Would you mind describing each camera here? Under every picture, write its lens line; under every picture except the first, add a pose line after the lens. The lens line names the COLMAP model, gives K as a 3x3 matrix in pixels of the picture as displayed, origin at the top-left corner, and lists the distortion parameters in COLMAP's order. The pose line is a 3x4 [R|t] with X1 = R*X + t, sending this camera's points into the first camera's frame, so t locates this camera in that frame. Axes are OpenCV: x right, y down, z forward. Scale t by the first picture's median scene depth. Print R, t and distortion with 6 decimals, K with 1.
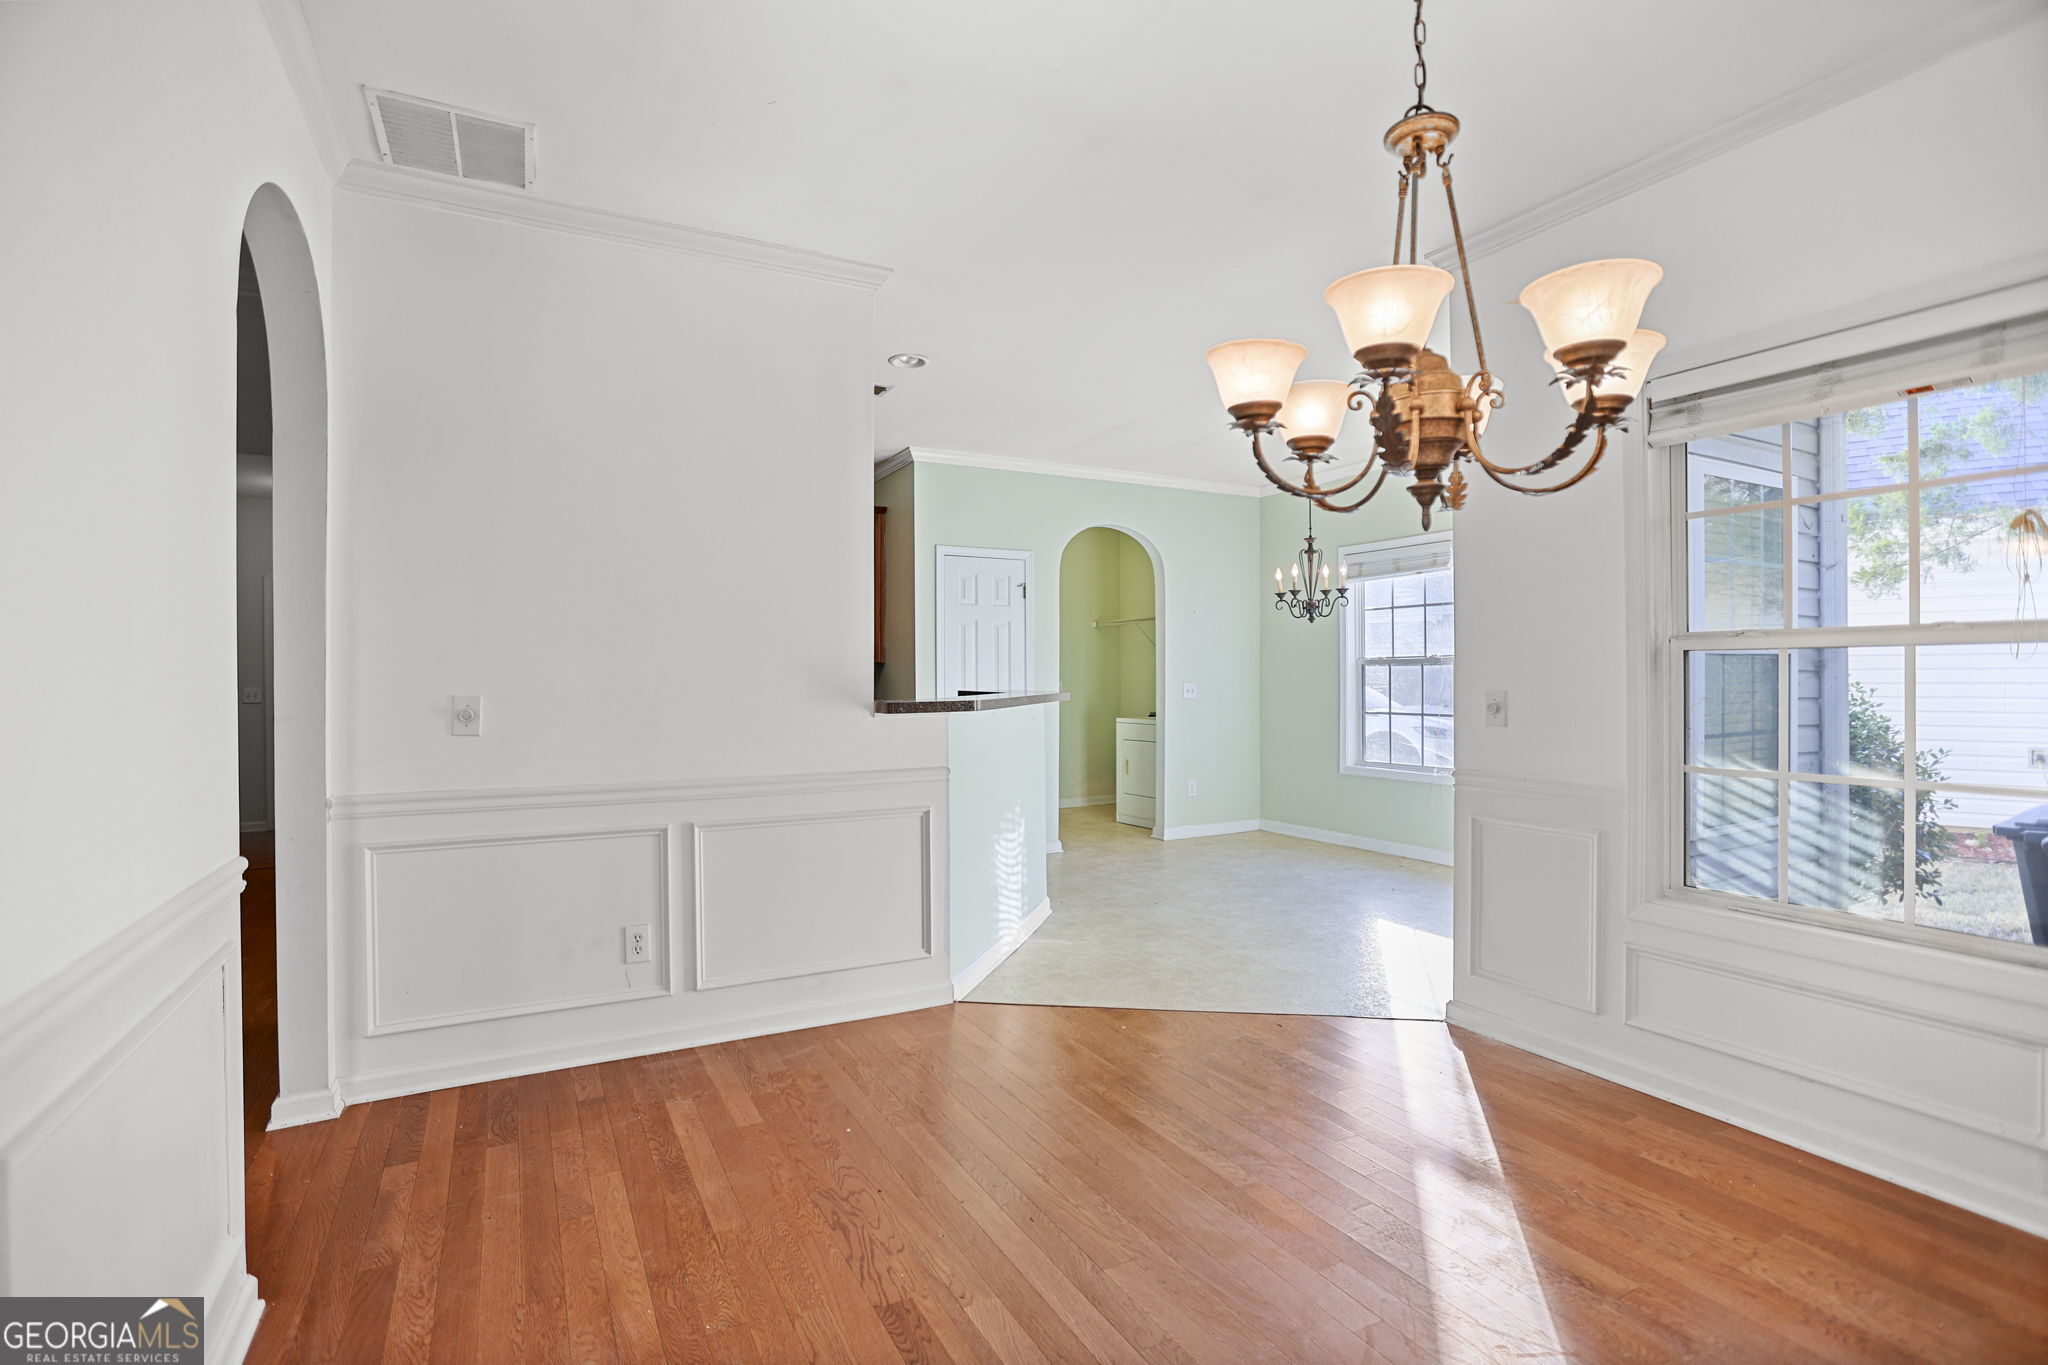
lens RADIAL K [[952.7, 0, 1024.0], [0, 952.7, 682.5], [0, 0, 1]] dist [-0.001075, -0.000035]
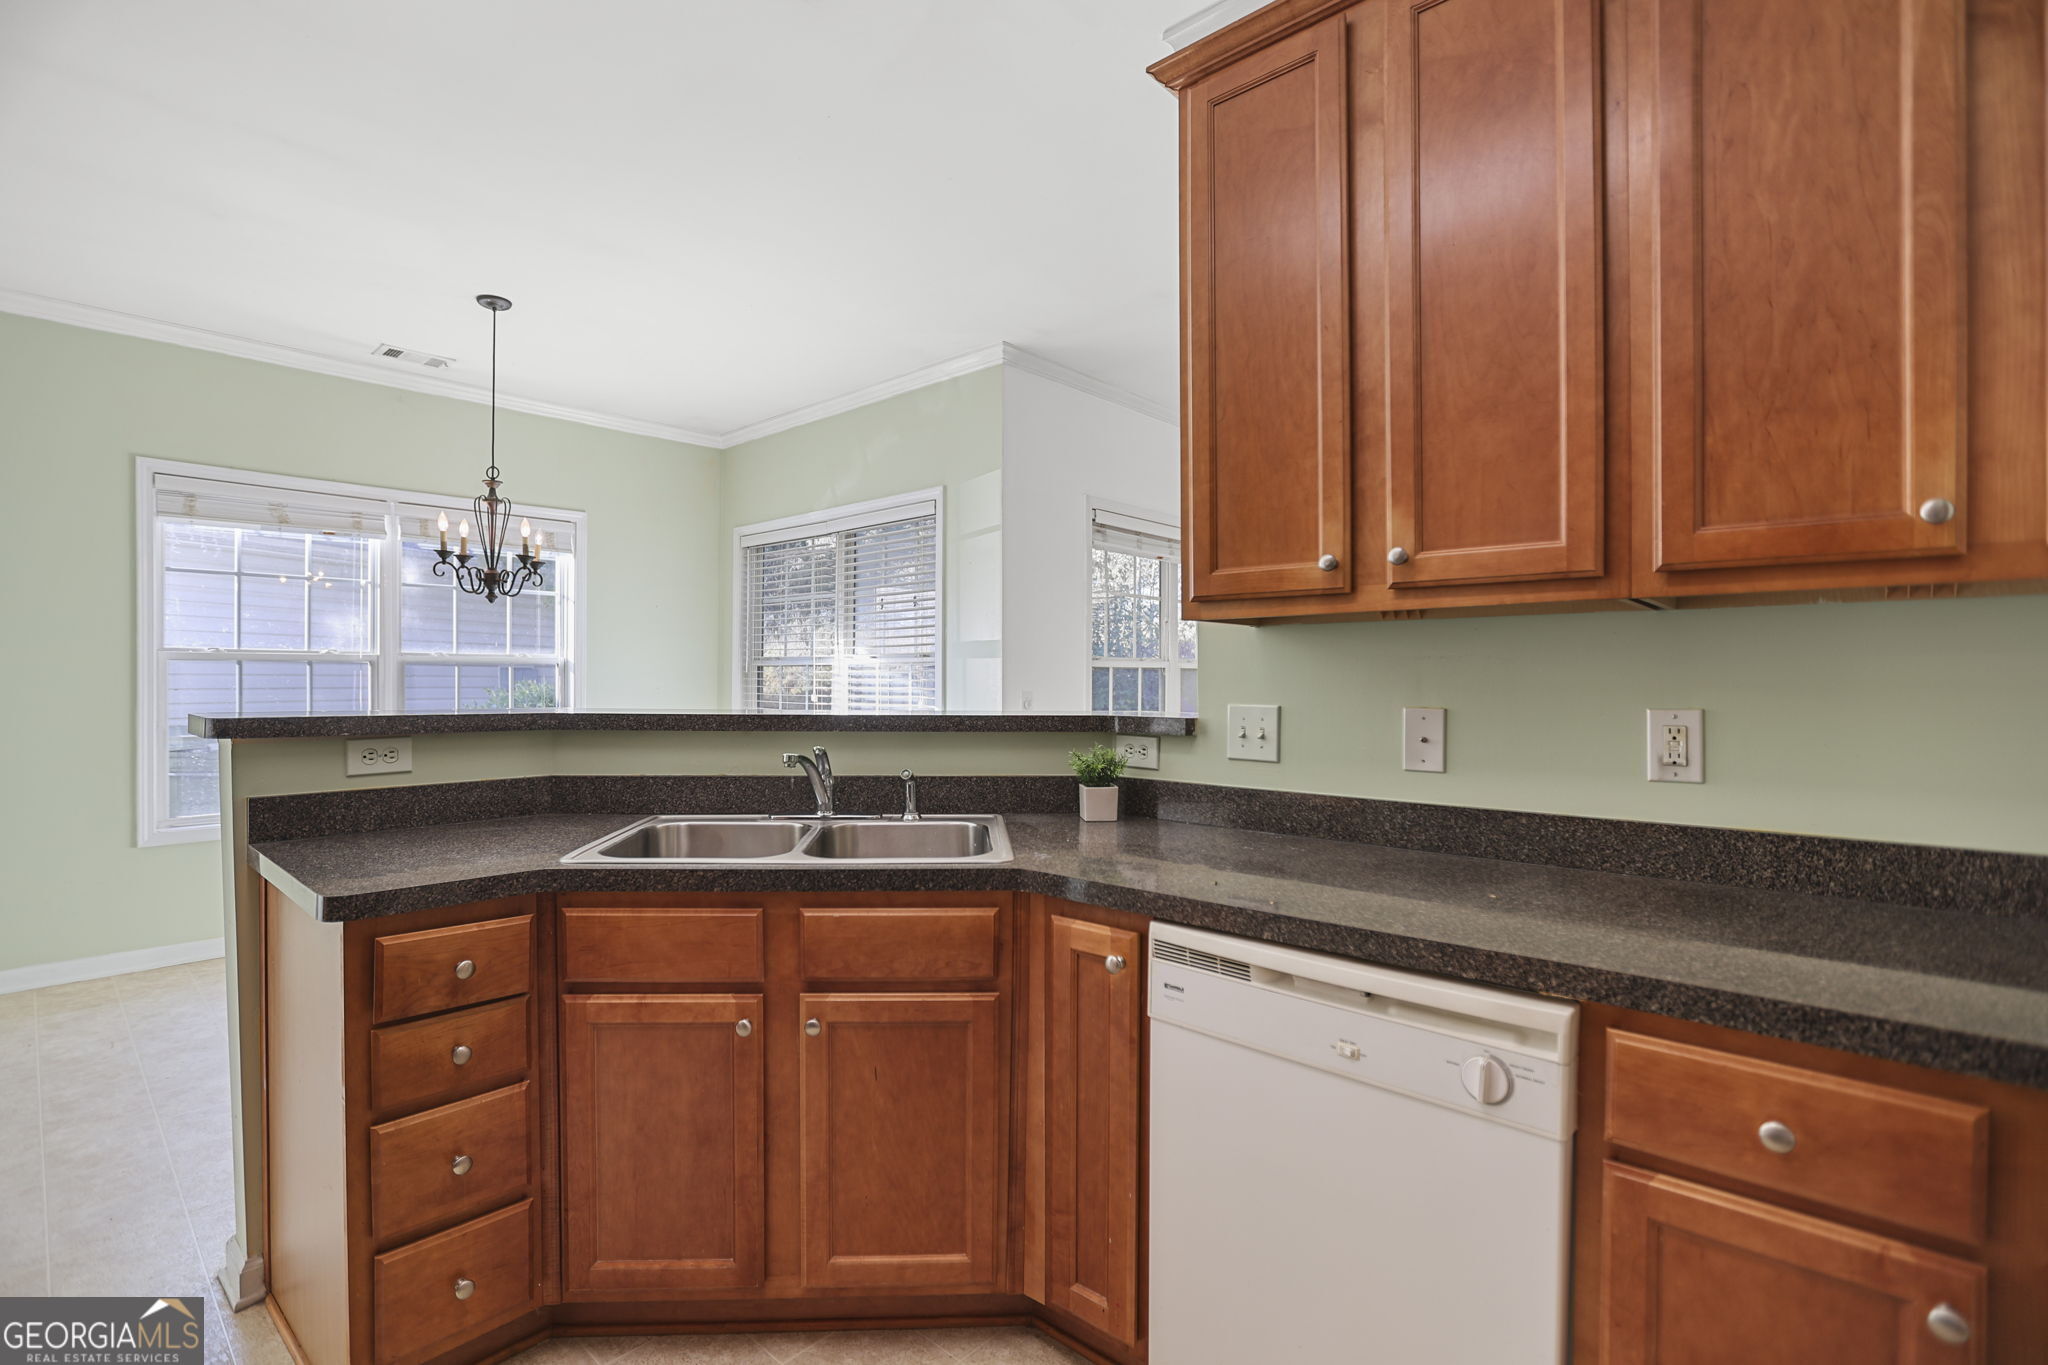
lens RADIAL K [[952.7, 0, 1024.0], [0, 952.7, 682.5], [0, 0, 1]] dist [-0.001075, -0.000035]
pose [[-0.314057, 0.001597, 0.949403, -0.476839], [0.004566, 0.999990, -0.000172, -0.002736], [-0.949393, 0.004281, -0.314061, 0.847000]]
